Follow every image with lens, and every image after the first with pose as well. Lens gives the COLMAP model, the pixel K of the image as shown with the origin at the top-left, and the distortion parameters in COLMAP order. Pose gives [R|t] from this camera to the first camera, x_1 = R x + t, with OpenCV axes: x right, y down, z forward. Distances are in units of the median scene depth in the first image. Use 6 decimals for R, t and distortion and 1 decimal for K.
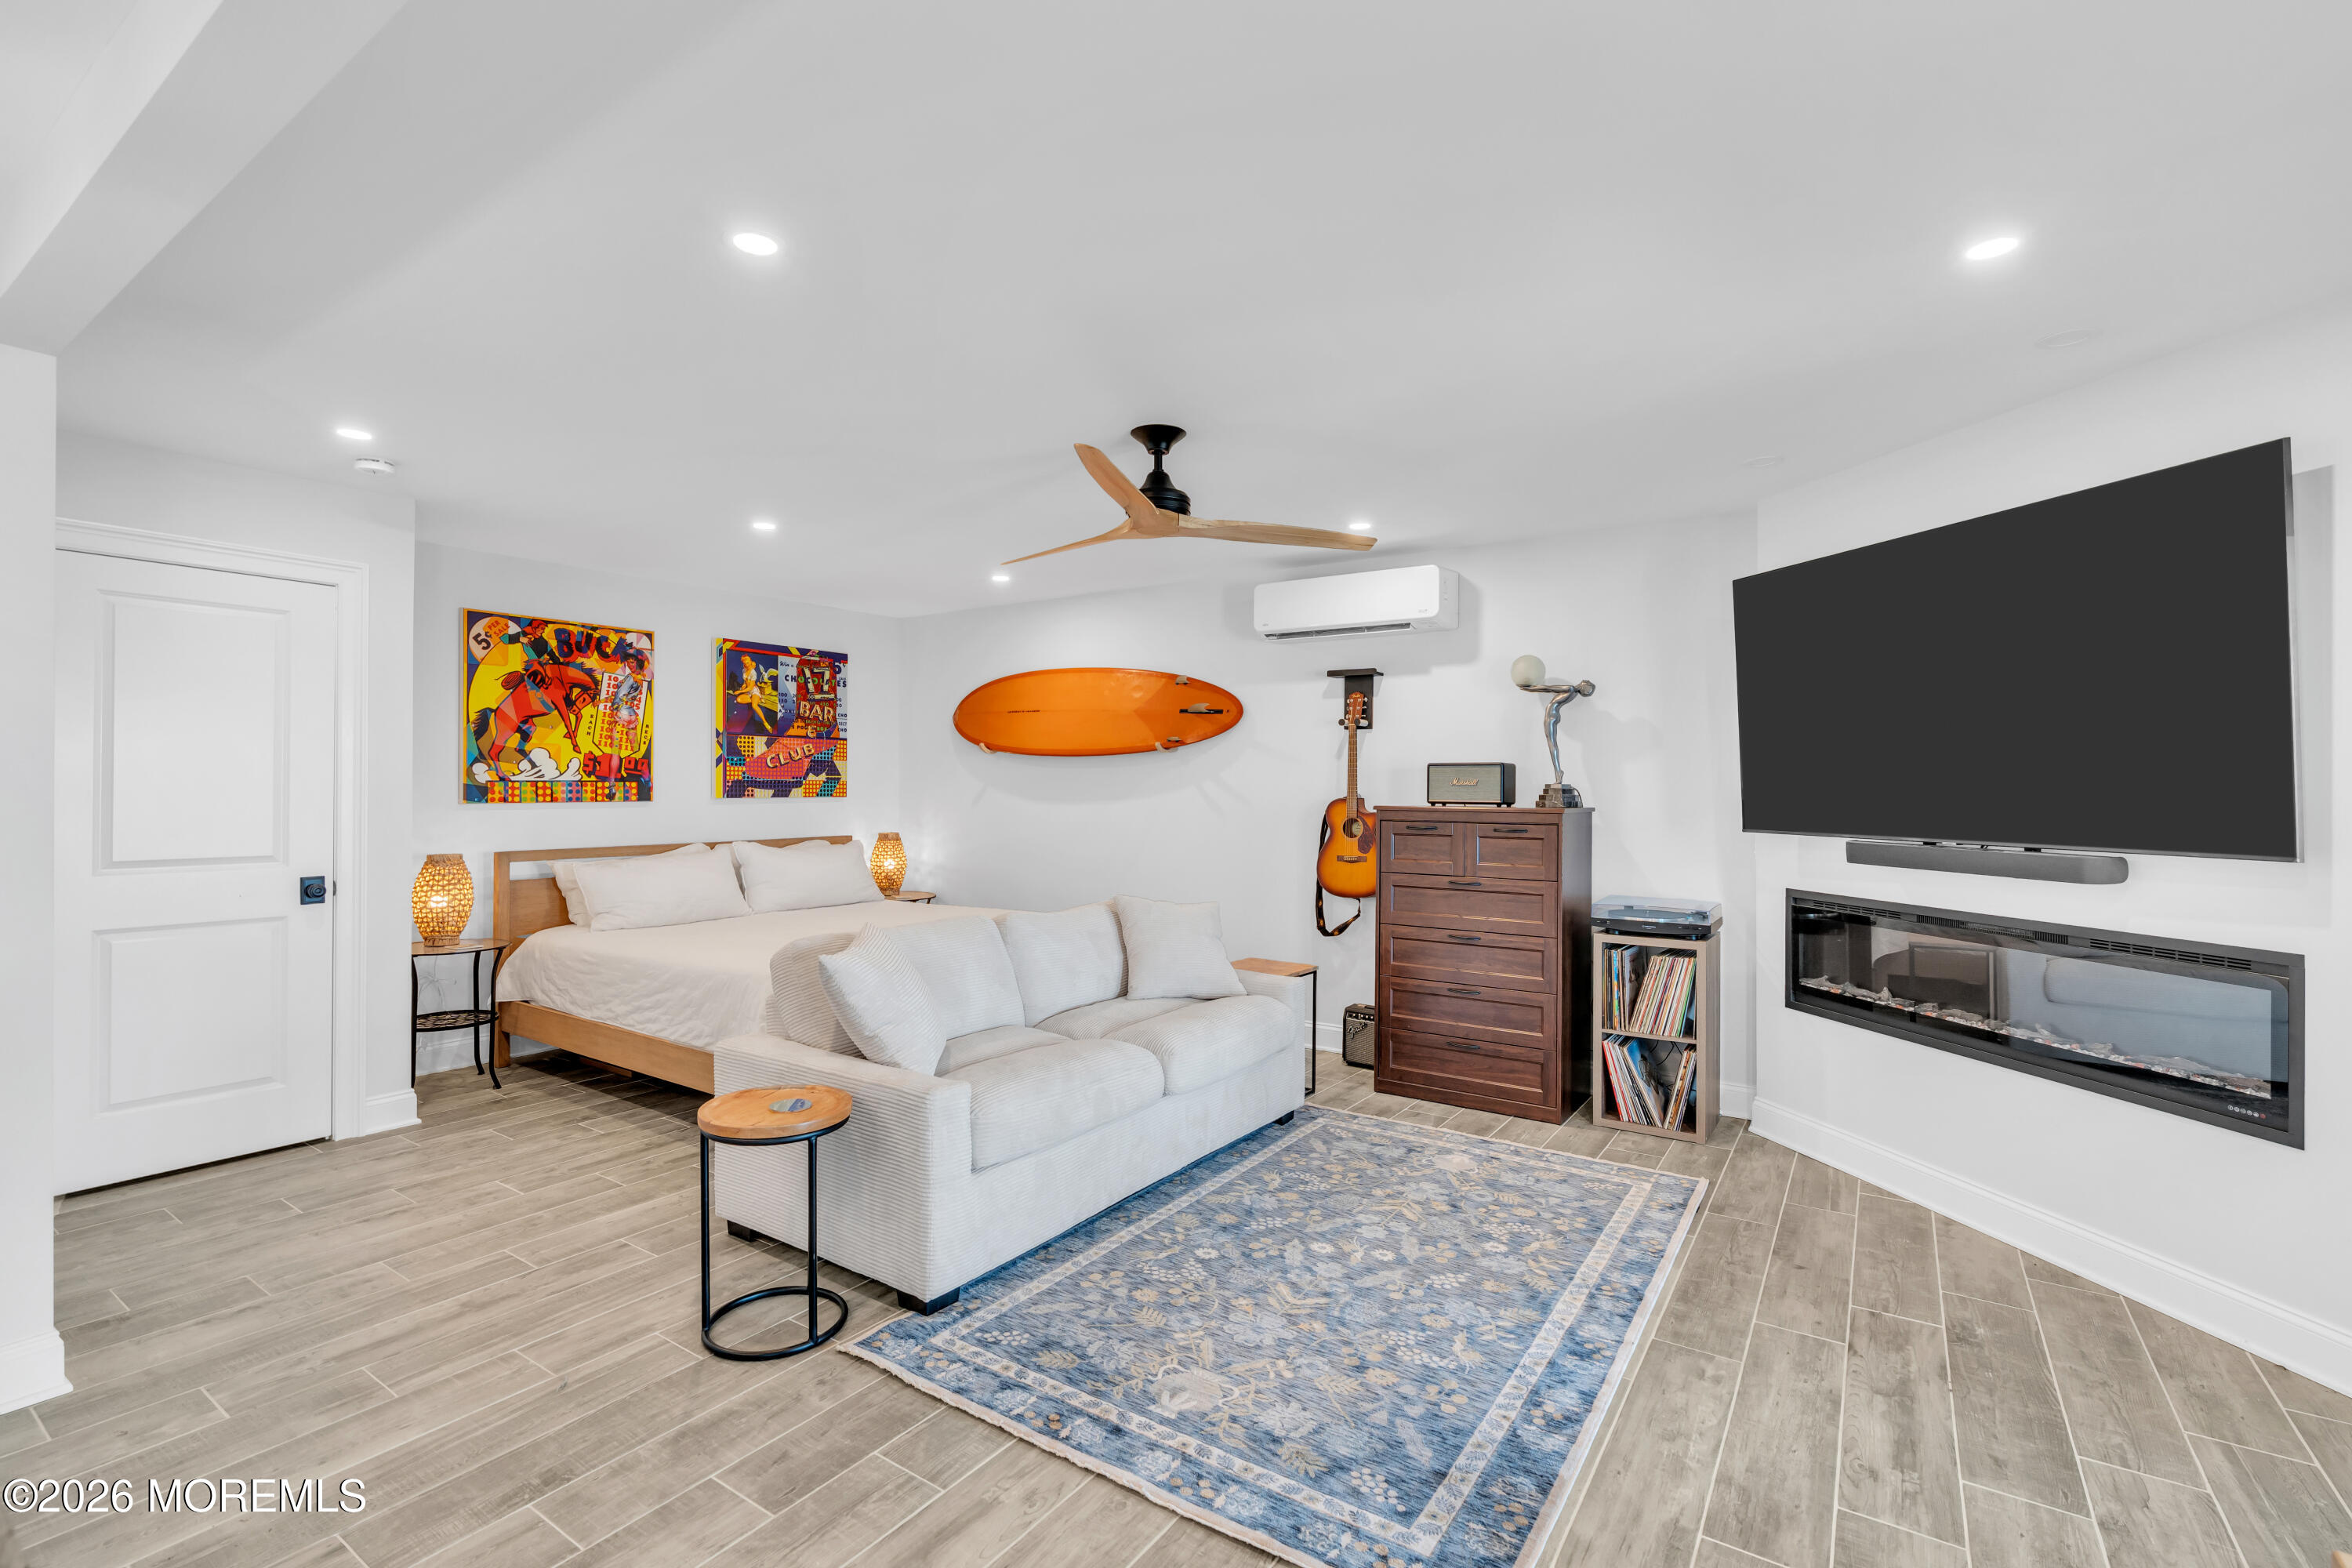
lens RADIAL K [[1064.9, 0, 1180.2], [0, 1064.9, 783.9], [0, 0, 1]] dist [-0.001364, 0.001353]
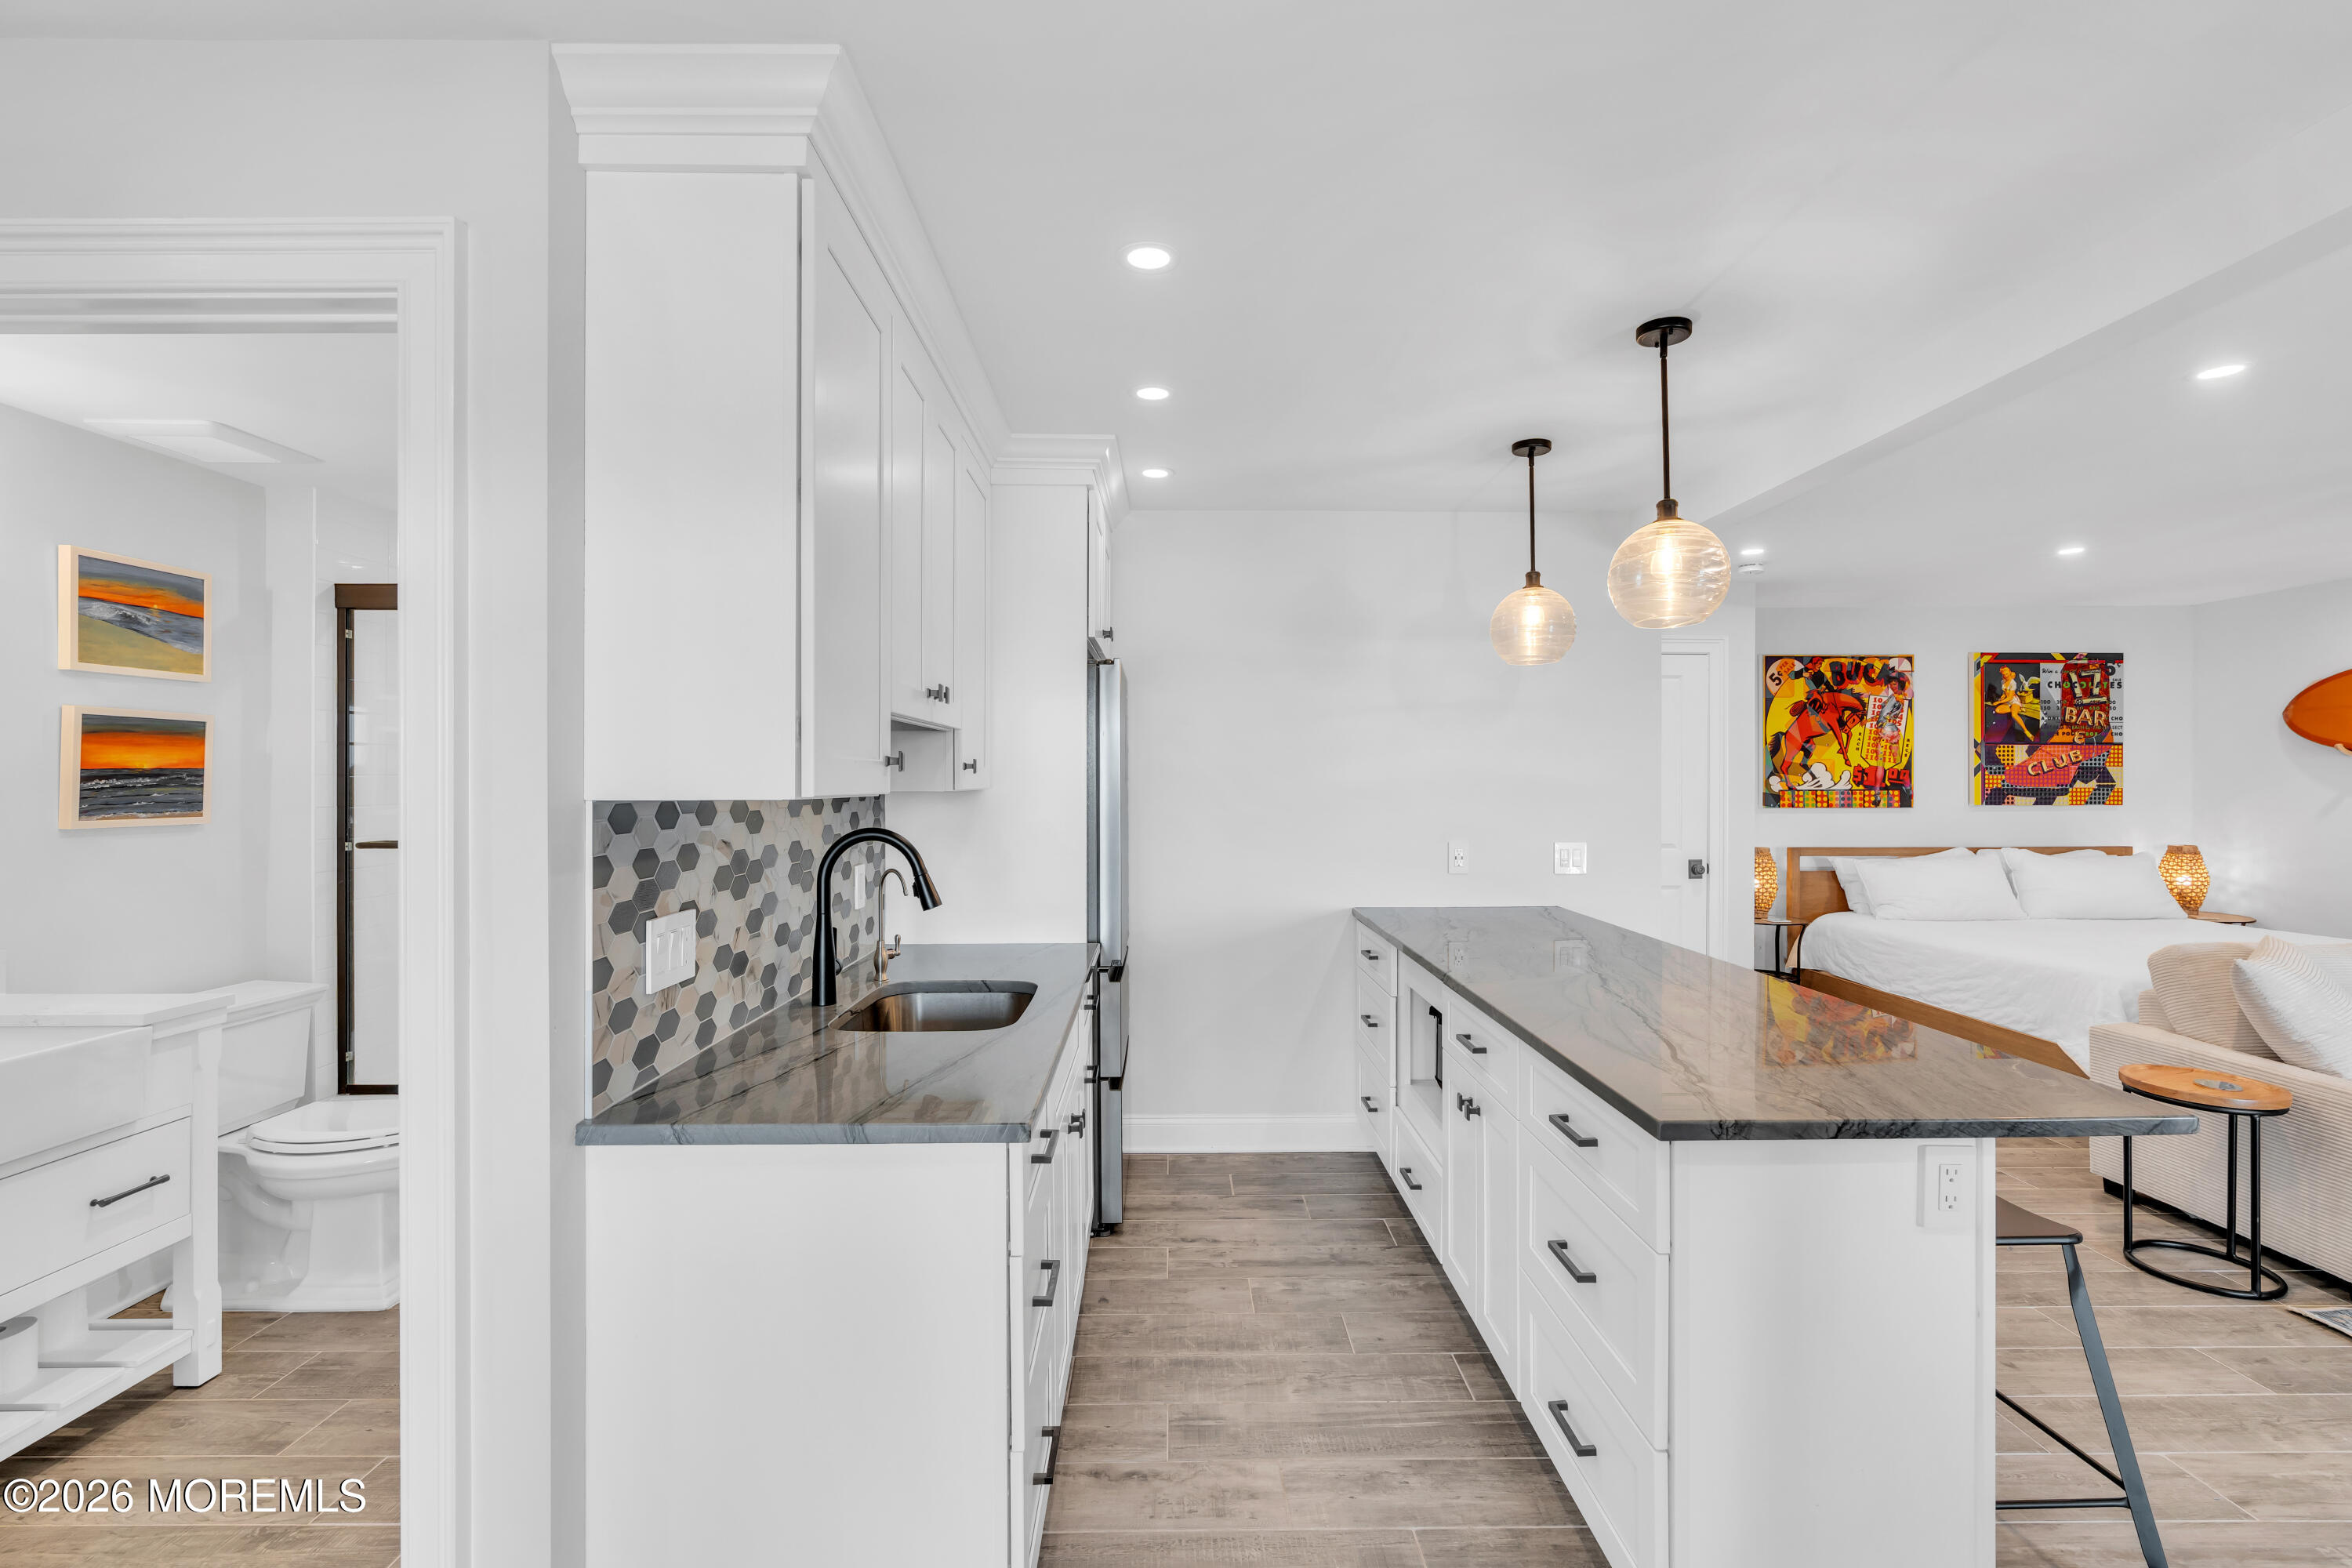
lens RADIAL K [[1064.9, 0, 1171.1], [0, 1064.9, 778.5], [0, 0, 1]] dist [-0.001364, 0.001353]
pose [[0.576320, -0.004297, -0.817213, -0.036768], [0.003123, 0.999990, -0.003055, -0.013744], [0.817218, -0.000791, 0.576328, -0.282709]]
